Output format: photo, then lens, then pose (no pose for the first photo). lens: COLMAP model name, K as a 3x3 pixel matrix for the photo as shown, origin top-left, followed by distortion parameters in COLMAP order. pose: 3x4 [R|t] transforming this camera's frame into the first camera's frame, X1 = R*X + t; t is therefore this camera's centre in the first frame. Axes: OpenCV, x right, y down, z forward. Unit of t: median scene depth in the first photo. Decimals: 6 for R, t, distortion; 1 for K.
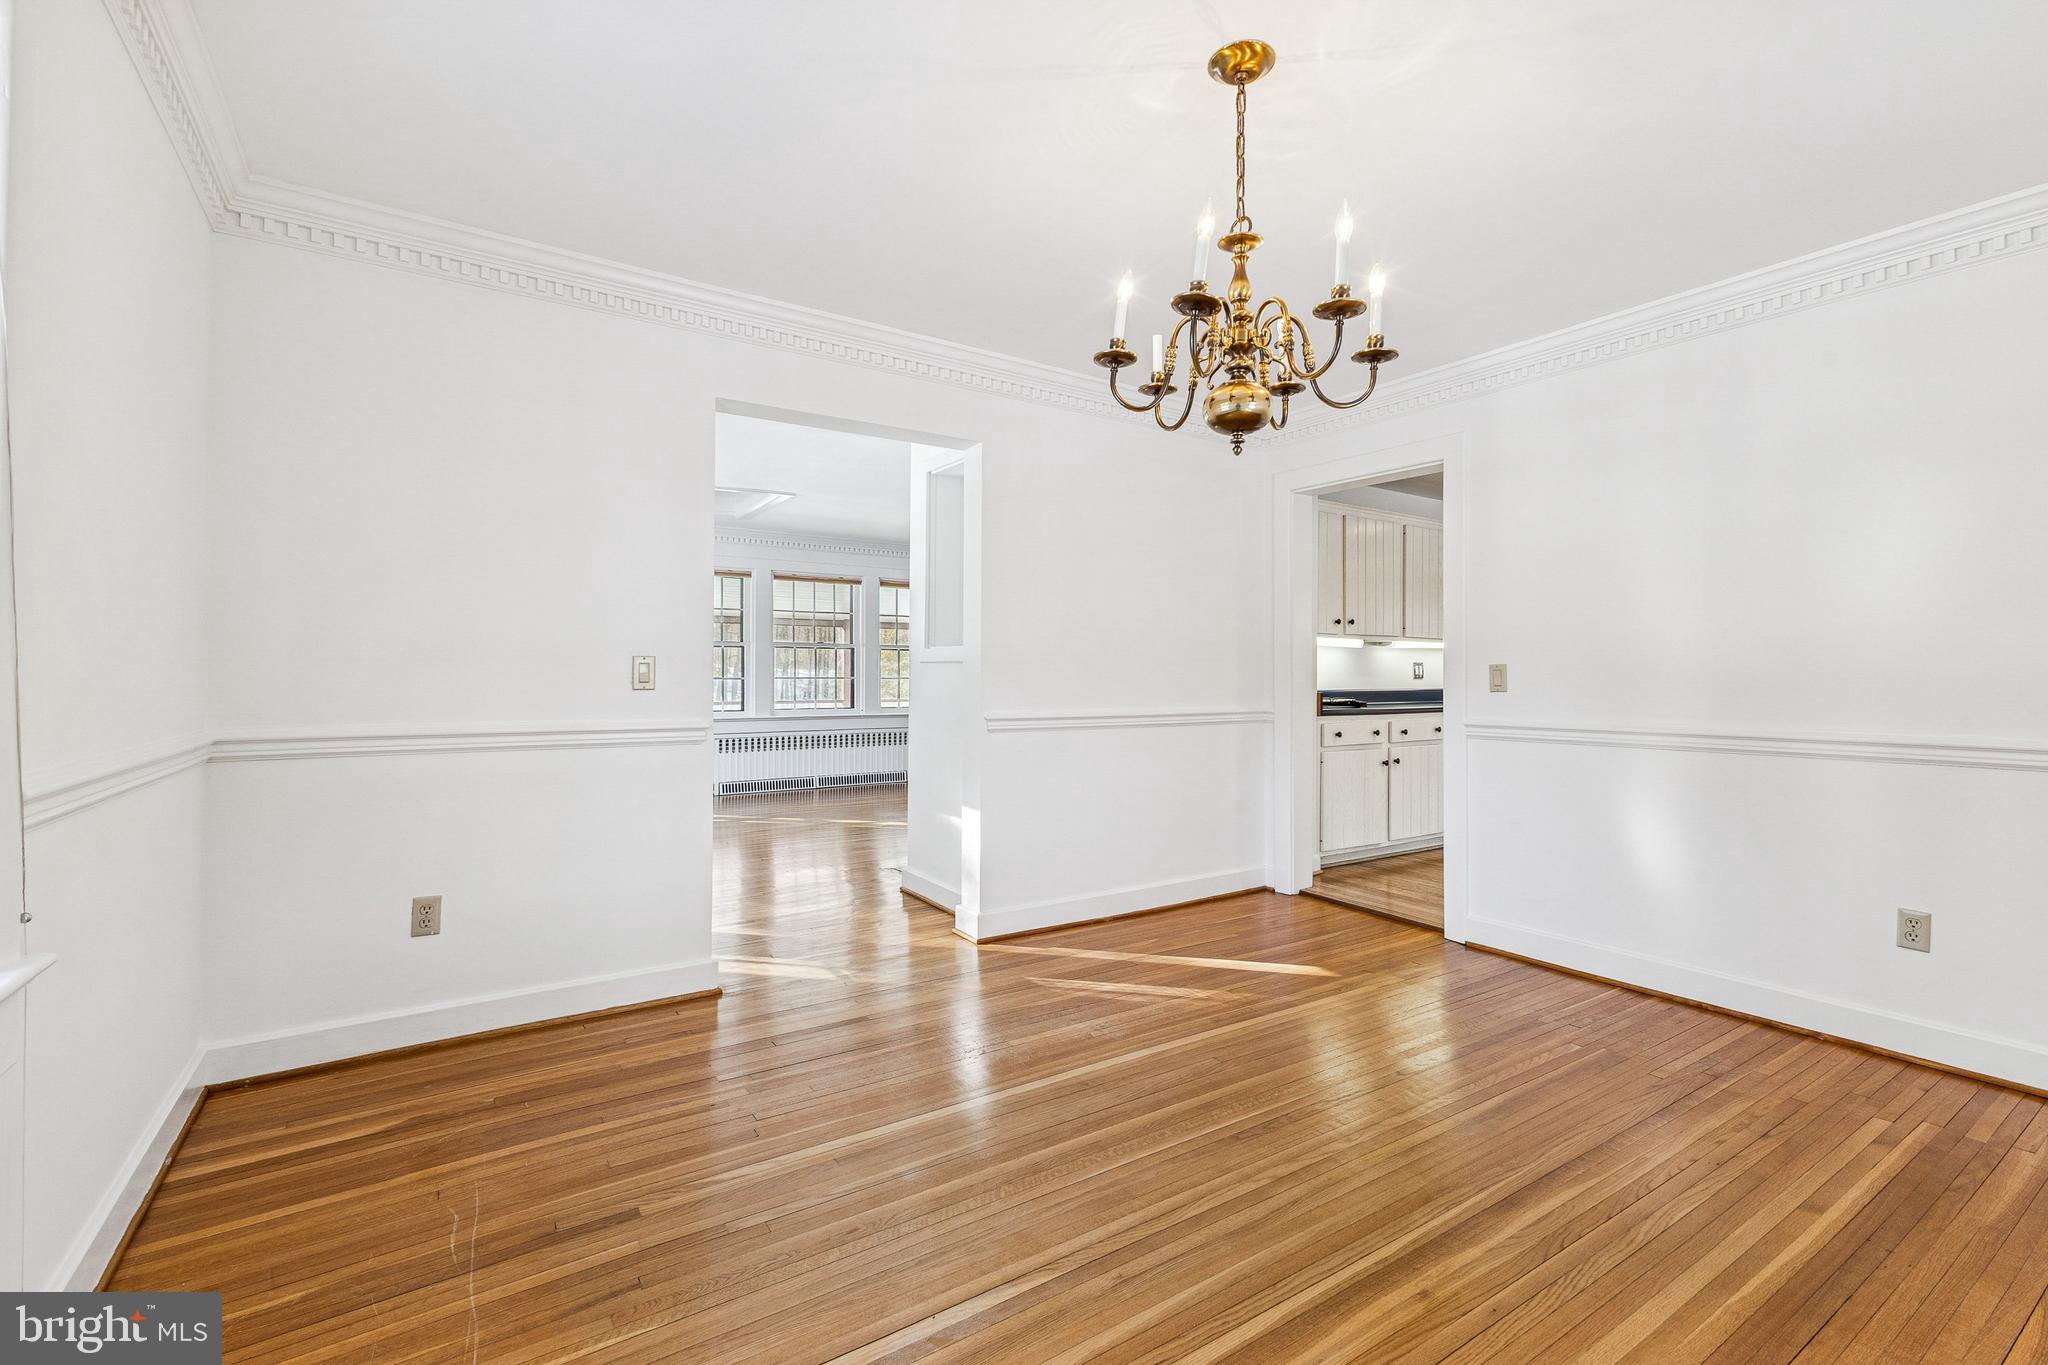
lens RADIAL K [[888.4, 0, 1023.9], [0, 888.4, 679.0], [0, 0, 1]] dist [0.013452, -0.000264]
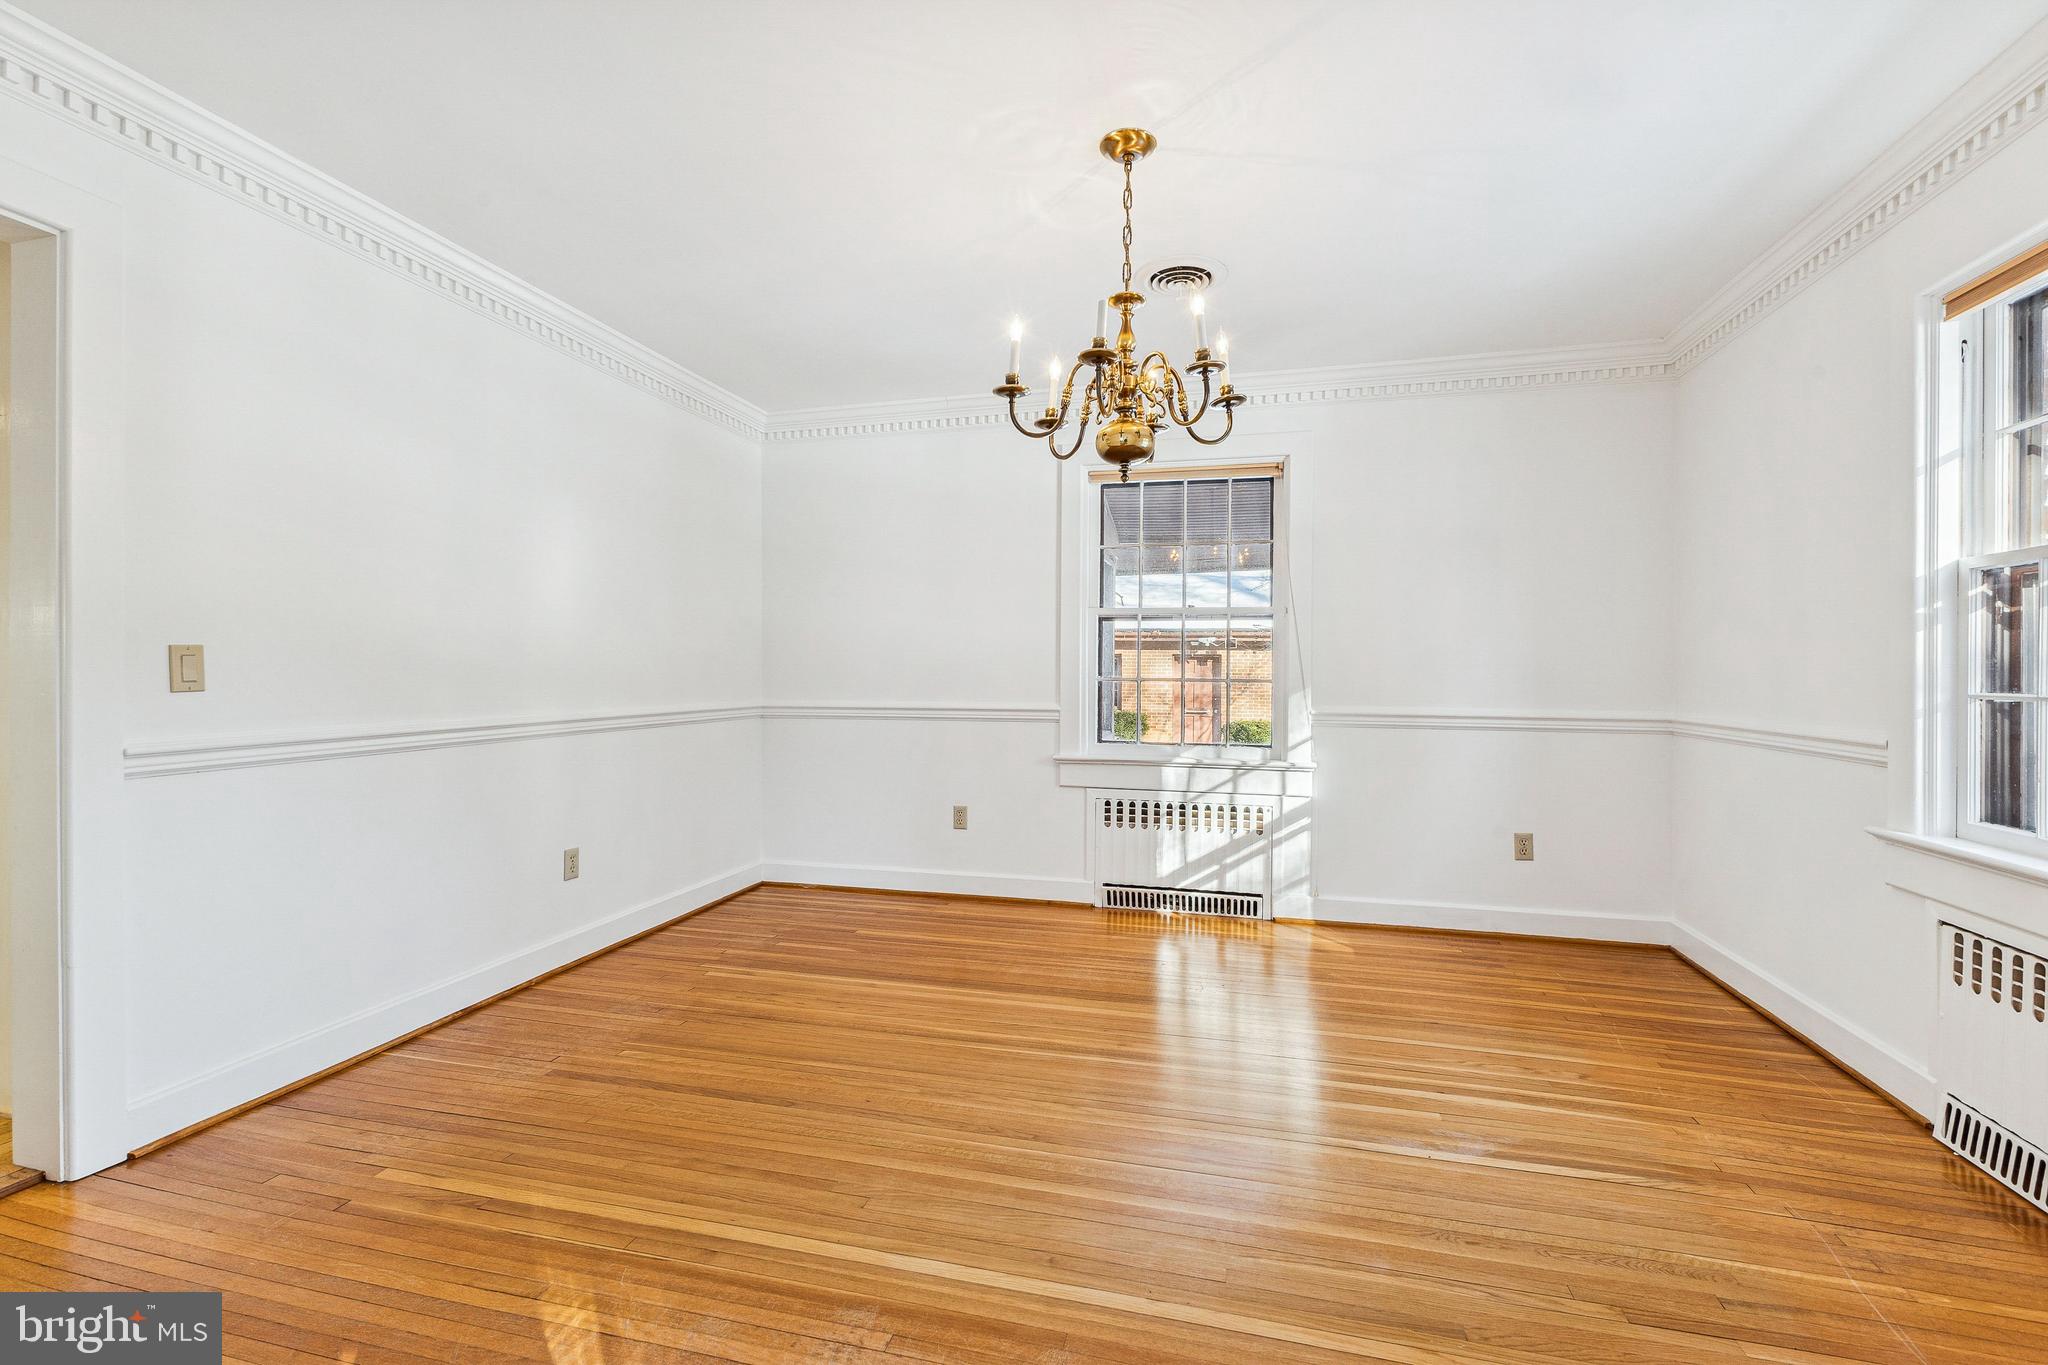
lens RADIAL K [[888.4, 0, 1023.9], [0, 888.4, 679.0], [0, 0, 1]] dist [0.013452, -0.000264]
pose [[-0.672877, -0.010508, 0.739679, -0.421177], [-0.003995, 0.999936, 0.010571, -0.004649], [-0.739743, 0.004158, -0.672876, 1.467762]]
